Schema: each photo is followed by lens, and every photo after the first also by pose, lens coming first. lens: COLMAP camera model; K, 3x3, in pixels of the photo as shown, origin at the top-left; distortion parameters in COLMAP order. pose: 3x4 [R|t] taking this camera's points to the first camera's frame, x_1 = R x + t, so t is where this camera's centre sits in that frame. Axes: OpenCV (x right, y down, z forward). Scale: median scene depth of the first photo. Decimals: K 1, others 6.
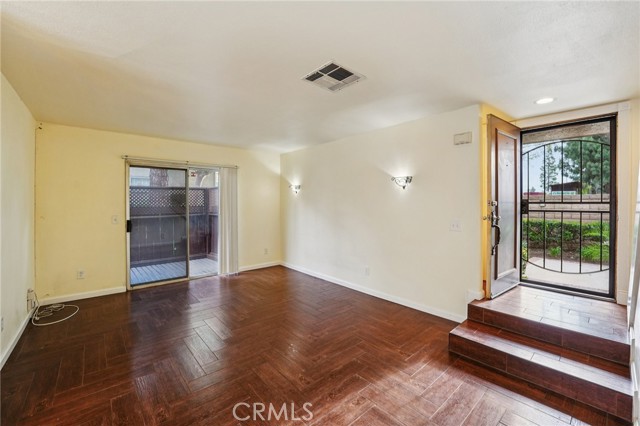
lens RADIAL K [[264.5, 0, 319.6], [0, 264.5, 210.6], [0, 0, 1]] dist [-0.023408, -0.000124]
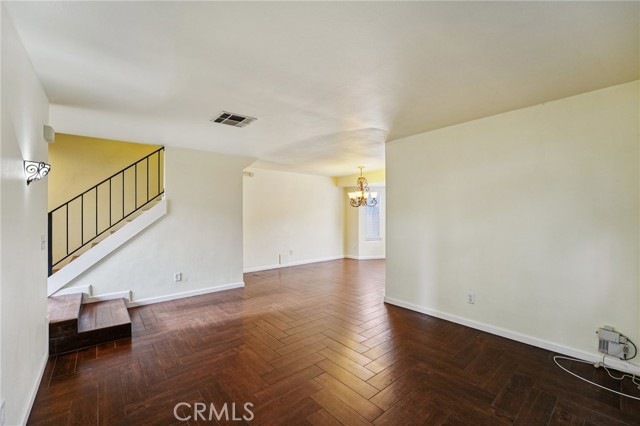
lens RADIAL K [[264.5, 0, 319.6], [0, 264.5, 210.6], [0, 0, 1]] dist [-0.023408, -0.000124]
pose [[-0.999989, 0.001287, 0.004553, -0.214521], [0.001353, 0.999895, 0.014443, -0.032814], [-0.004534, 0.014449, -0.999885, 1.277517]]
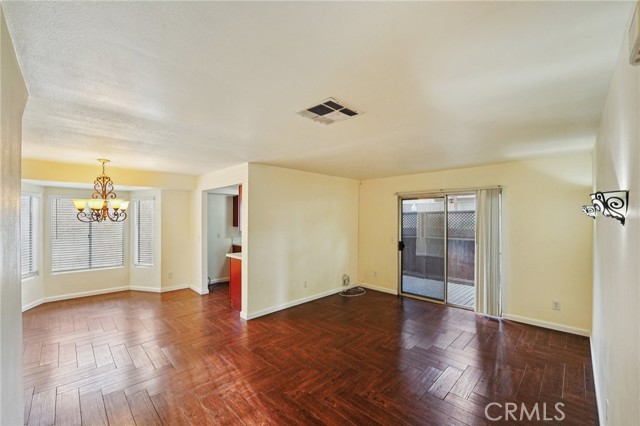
lens RADIAL K [[262.8, 0, 320.1], [0, 262.8, 217.1], [0, 0, 1]] dist [-0.020728, 0.000062]
pose [[0.073542, -0.000192, -0.997292, 0.545727], [-0.027040, 0.999632, -0.002186, -0.069374], [0.996925, 0.027127, 0.073510, 0.492115]]
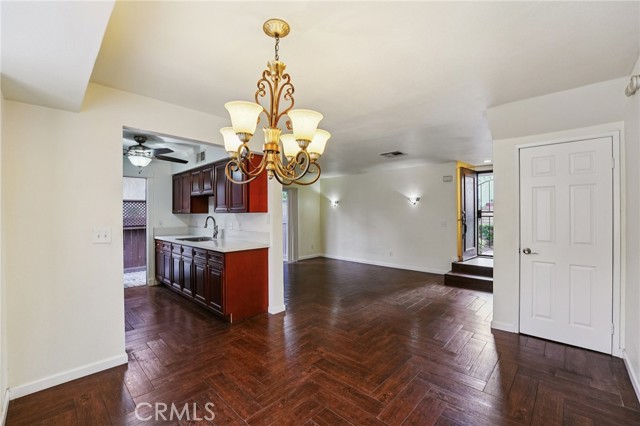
lens RADIAL K [[259.5, 0, 319.7], [0, 259.5, 218.8], [0, 0, 1]] dist [-0.001097, 0.000100]
pose [[0.994774, -0.006154, 0.101917, -0.422277], [0.007756, 0.999852, -0.015333, 0.032031], [-0.101808, 0.016043, 0.994675, -0.575346]]
